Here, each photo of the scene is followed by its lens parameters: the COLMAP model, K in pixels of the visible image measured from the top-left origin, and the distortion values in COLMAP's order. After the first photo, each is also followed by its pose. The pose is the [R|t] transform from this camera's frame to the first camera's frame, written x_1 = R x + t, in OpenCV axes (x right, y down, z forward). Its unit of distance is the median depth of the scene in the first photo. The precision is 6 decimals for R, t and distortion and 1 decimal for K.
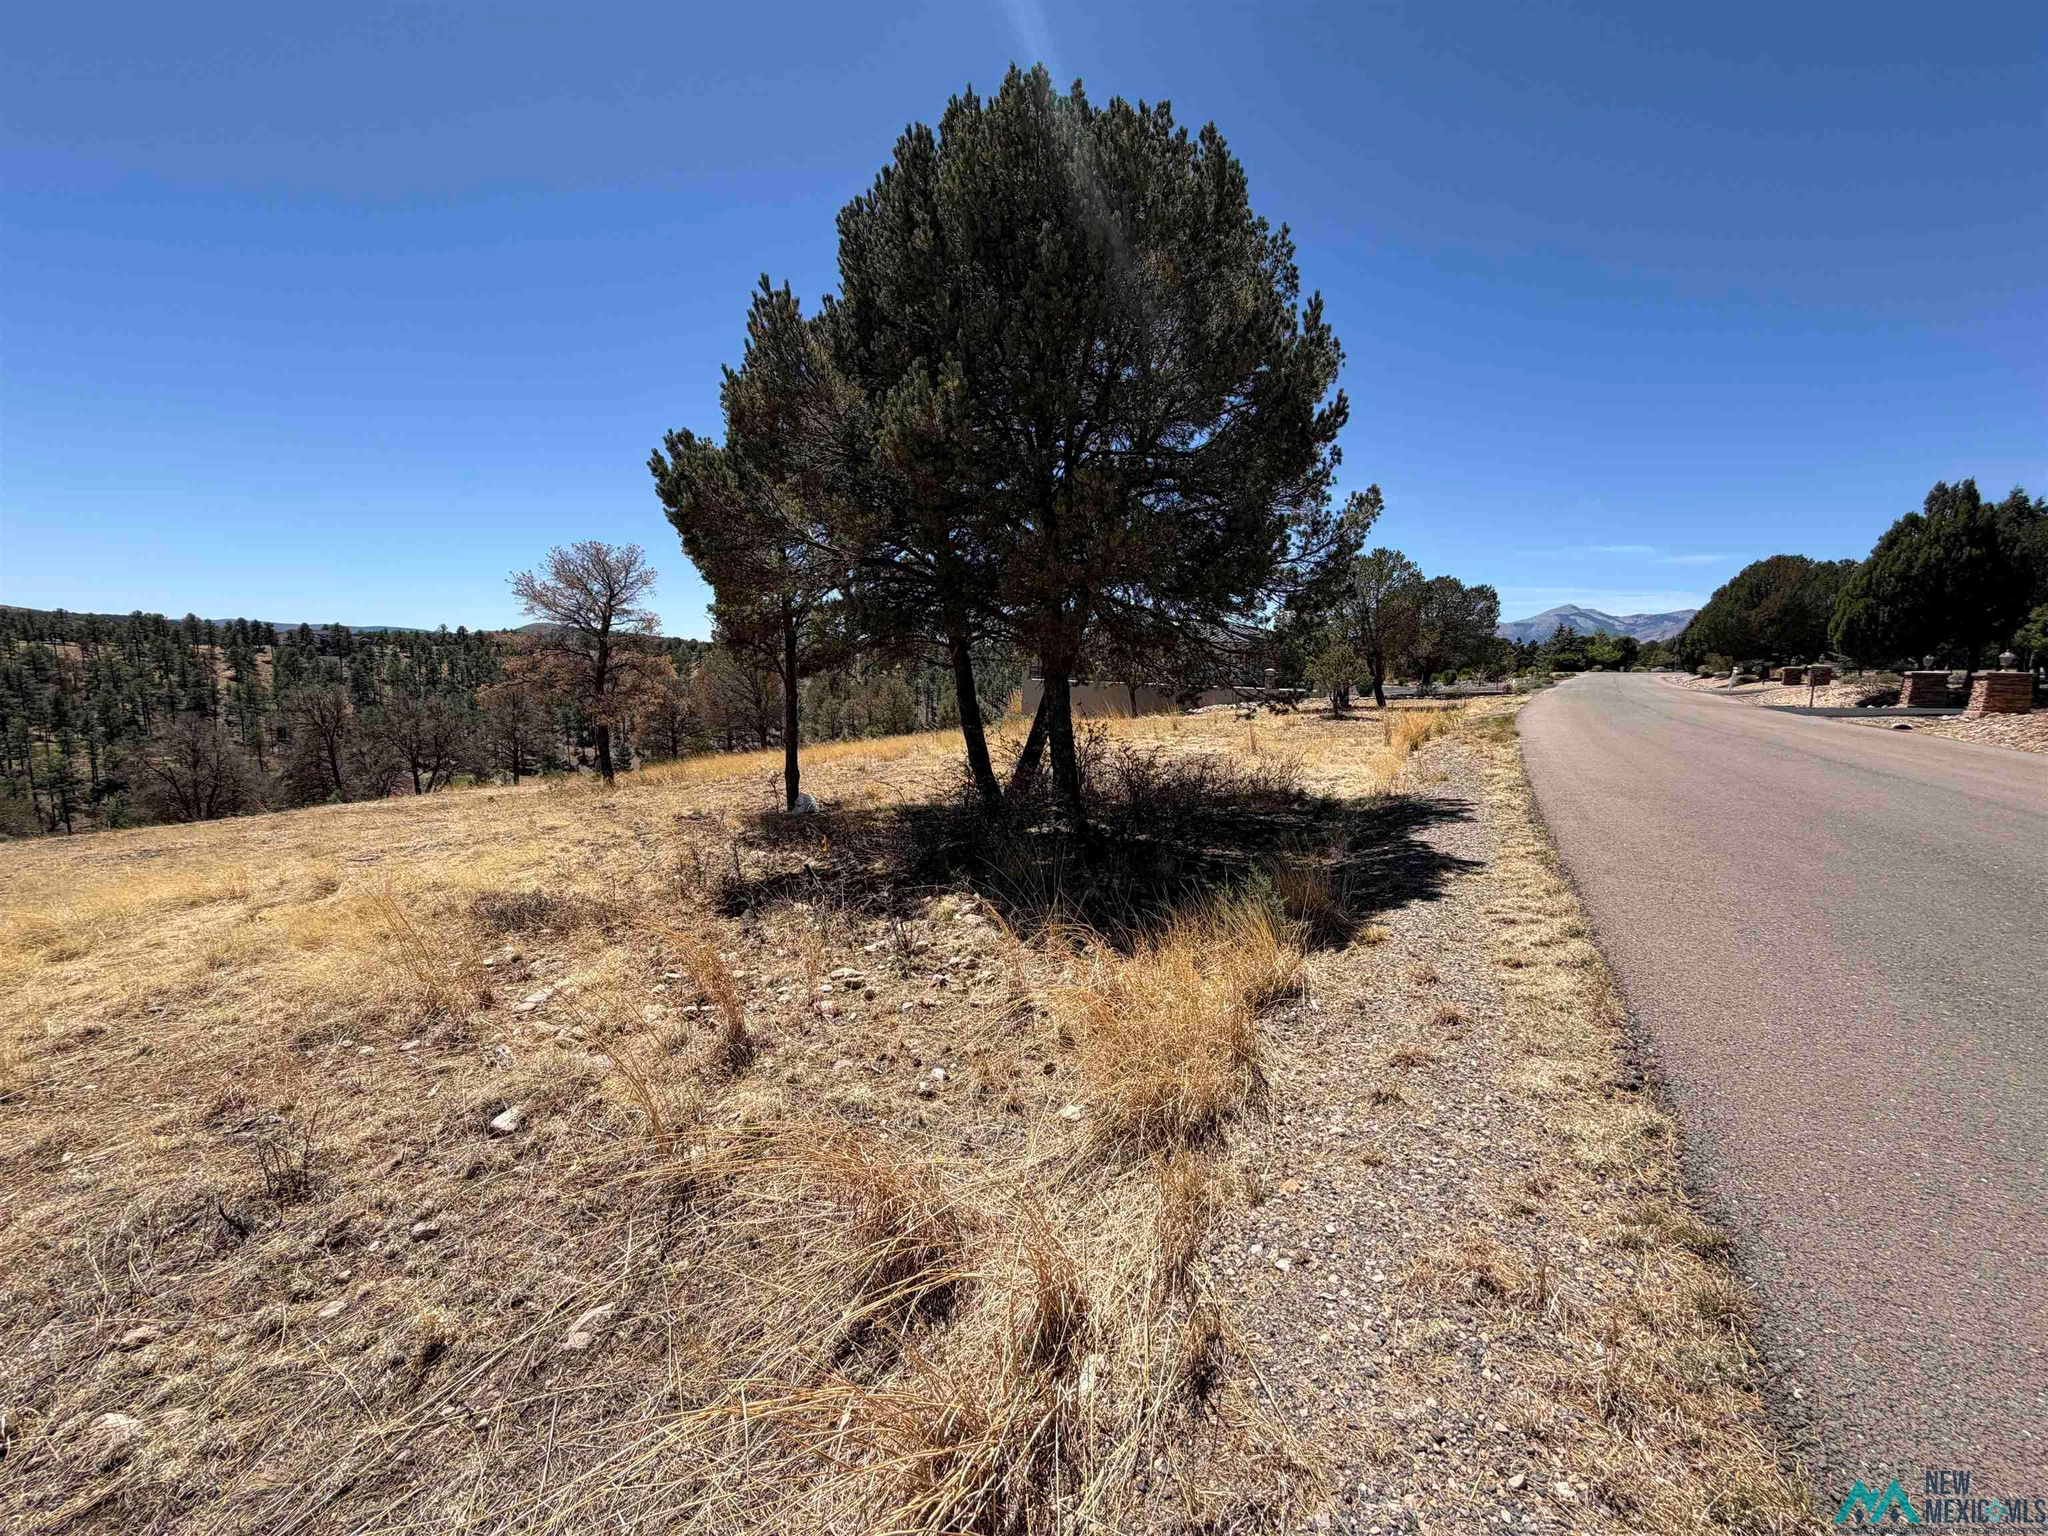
lens RADIAL K [[812.5, 0, 1024.2], [0, 812.5, 782.1], [0, 0, 1]] dist [0.001257, 0.000415]
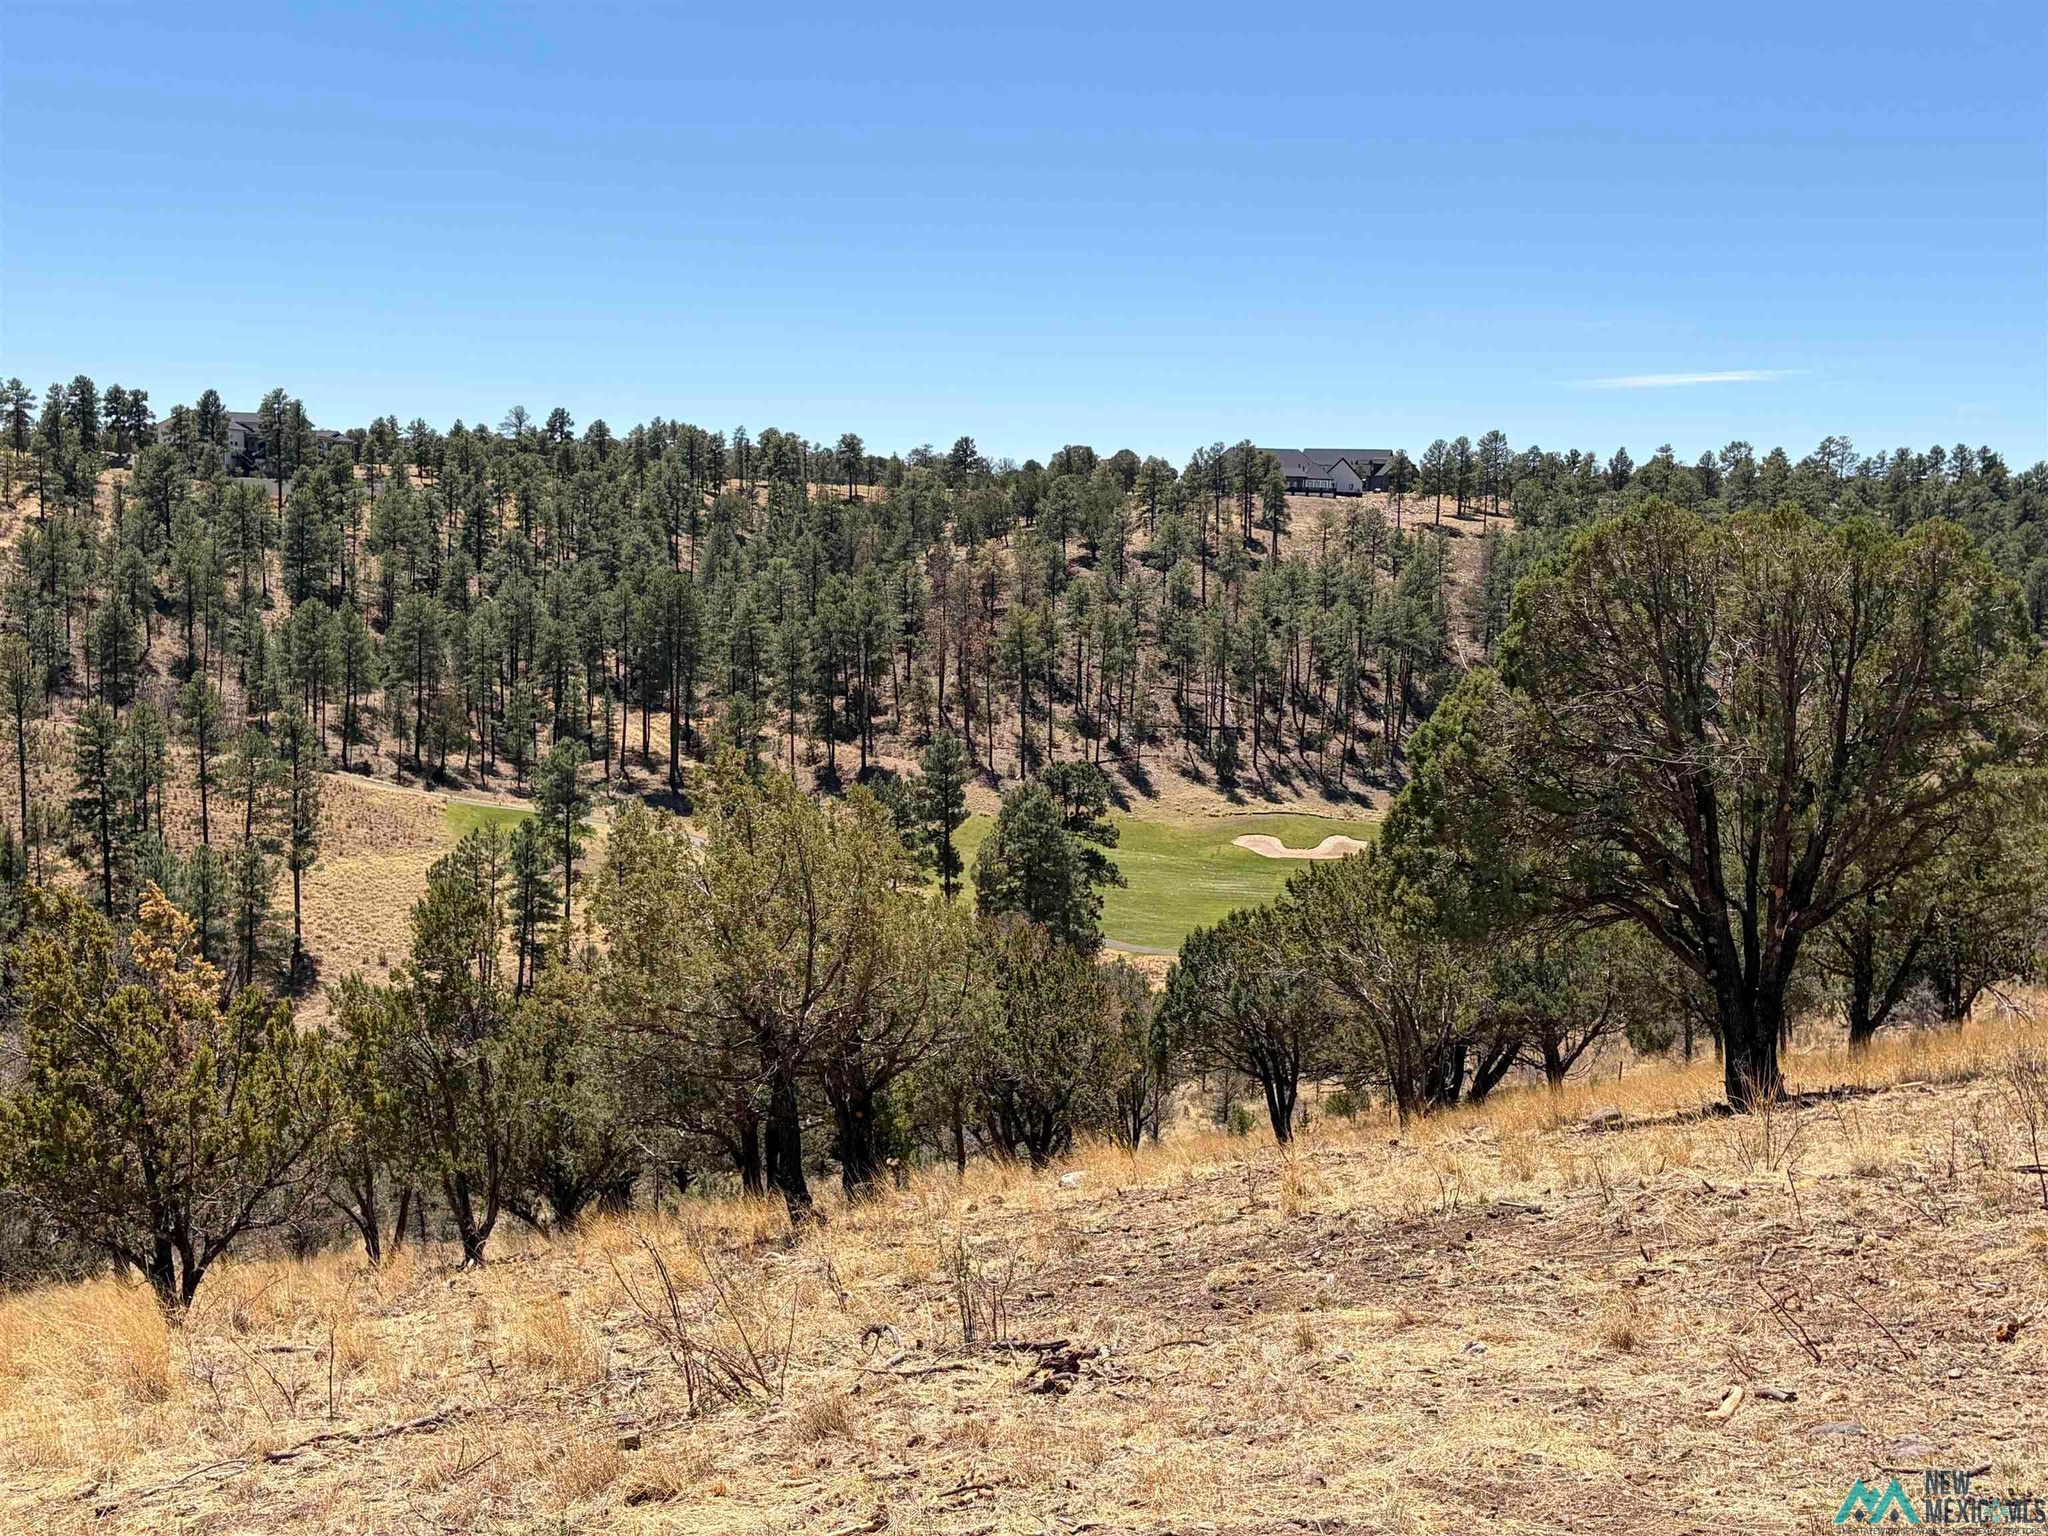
lens RADIAL K [[2157.6, 0, 1028.3], [0, 2157.6, 767.0], [0, 0, 1]] dist [0.107812, 0.000000]
pose [[0.923535, 0.050113, -0.380226, -0.404179], [-0.068780, 0.996994, -0.035659, -0.019920], [0.377296, 0.059085, 0.924206, 0.658798]]
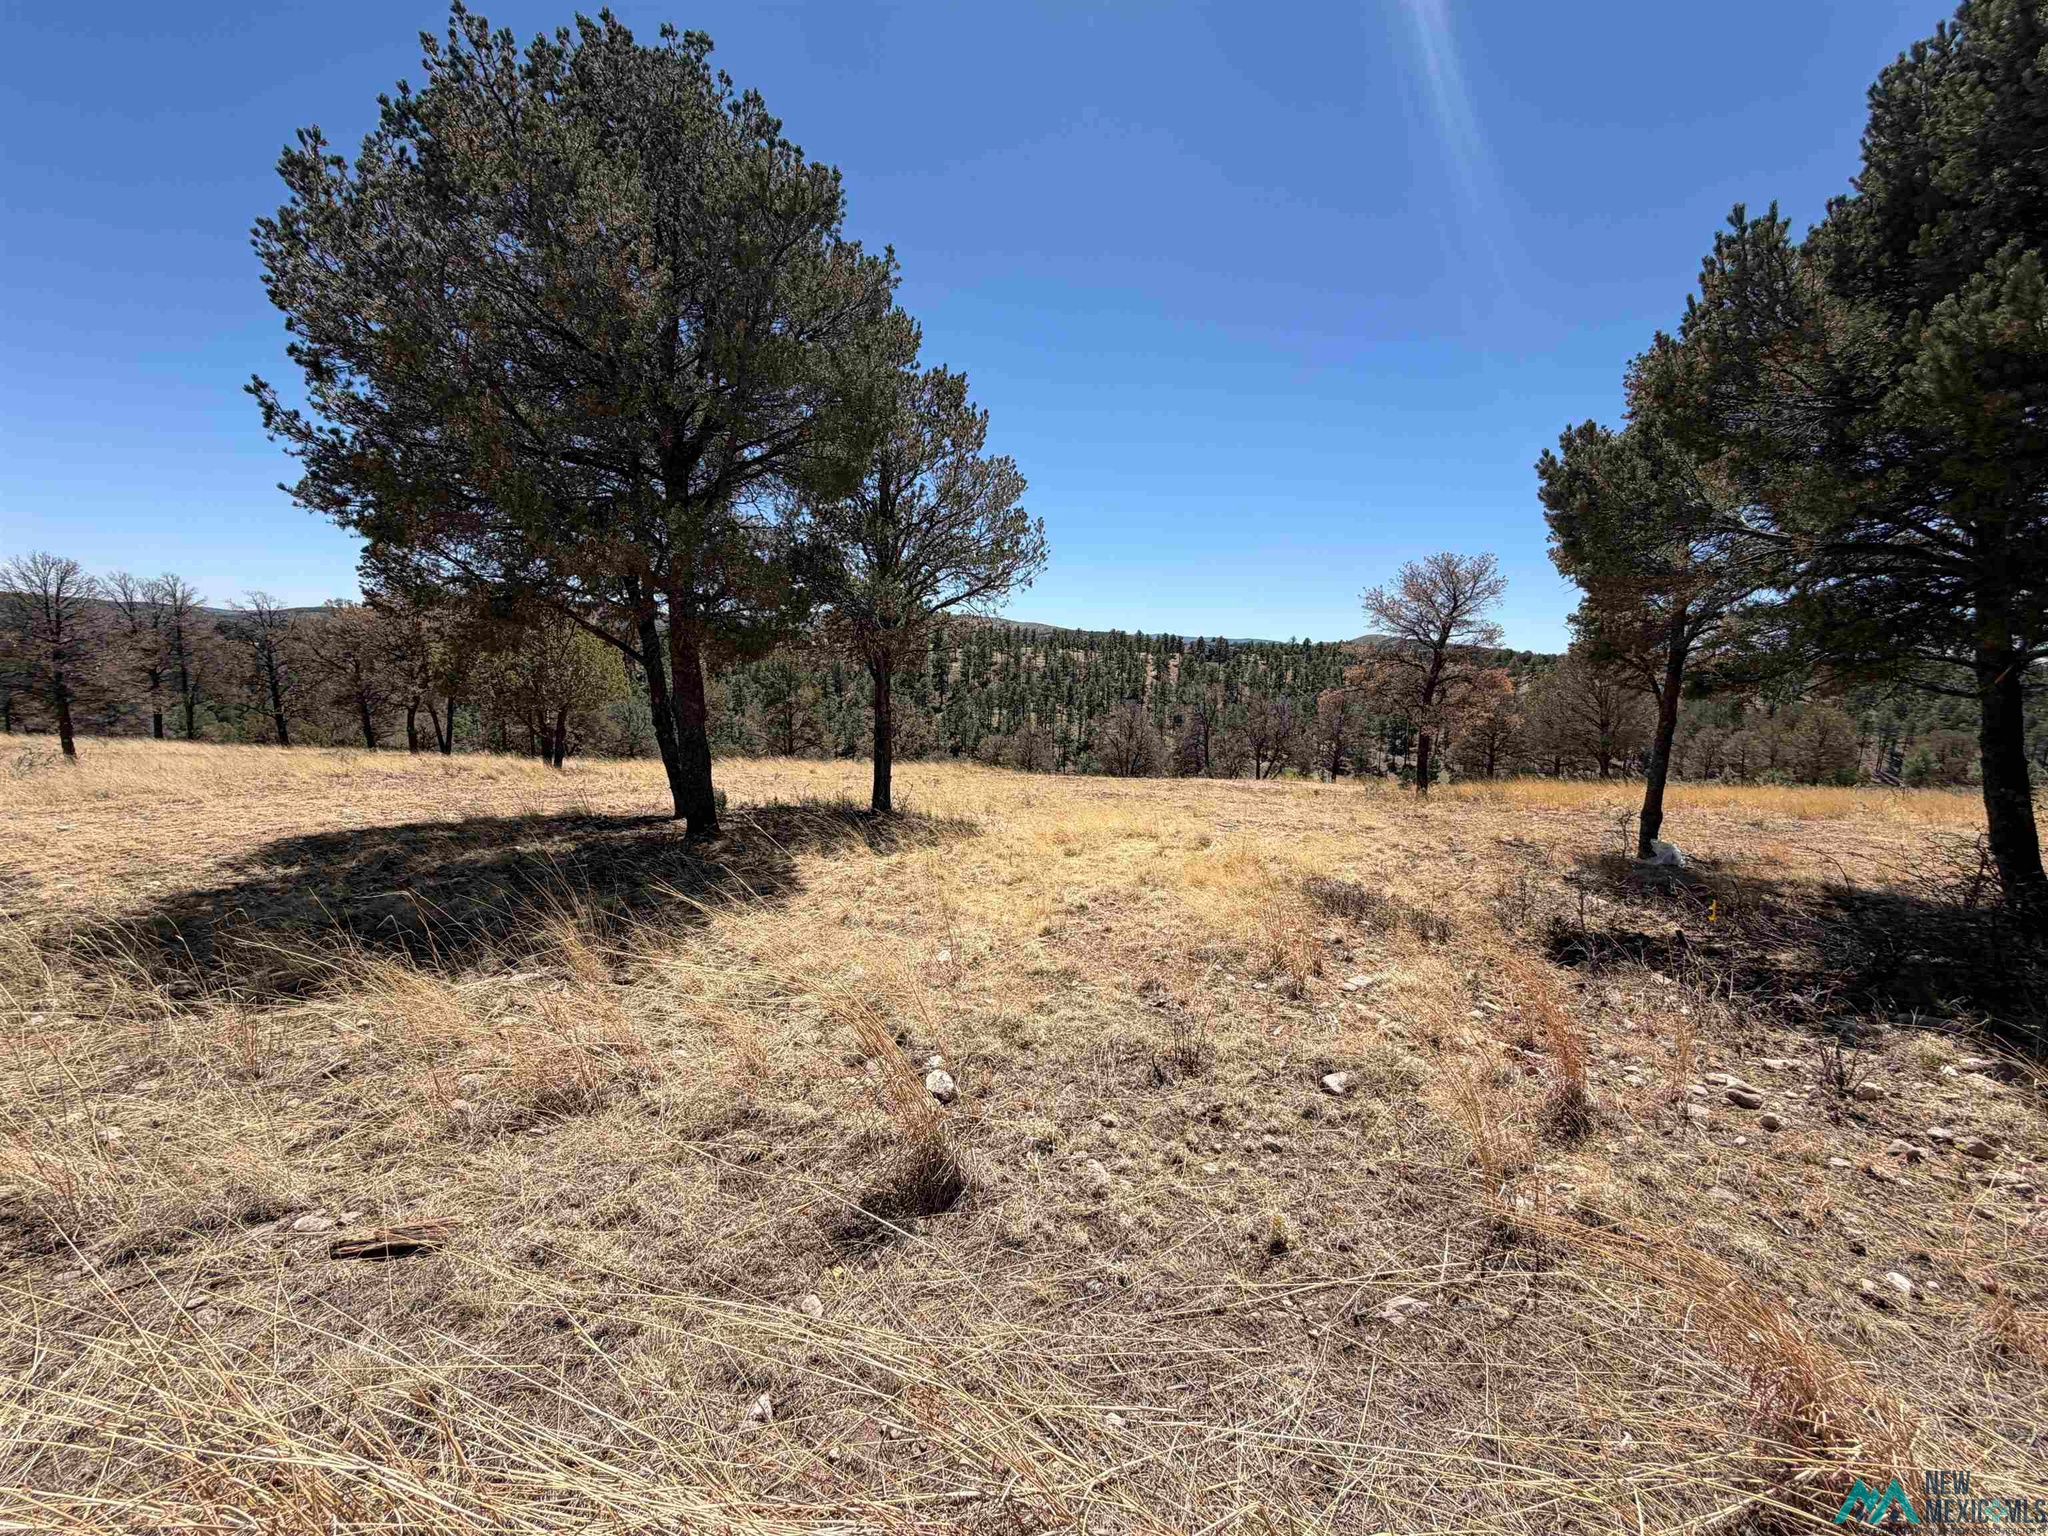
lens RADIAL K [[812.5, 0, 1012.3], [0, 812.5, 783.7], [0, 0, 1]] dist [0.001257, 0.000415]
pose [[0.594962, 0.137598, -0.791888, -0.027105], [-0.146524, 0.987296, 0.061465, 0.002824], [0.790285, 0.079461, 0.607565, -0.023214]]
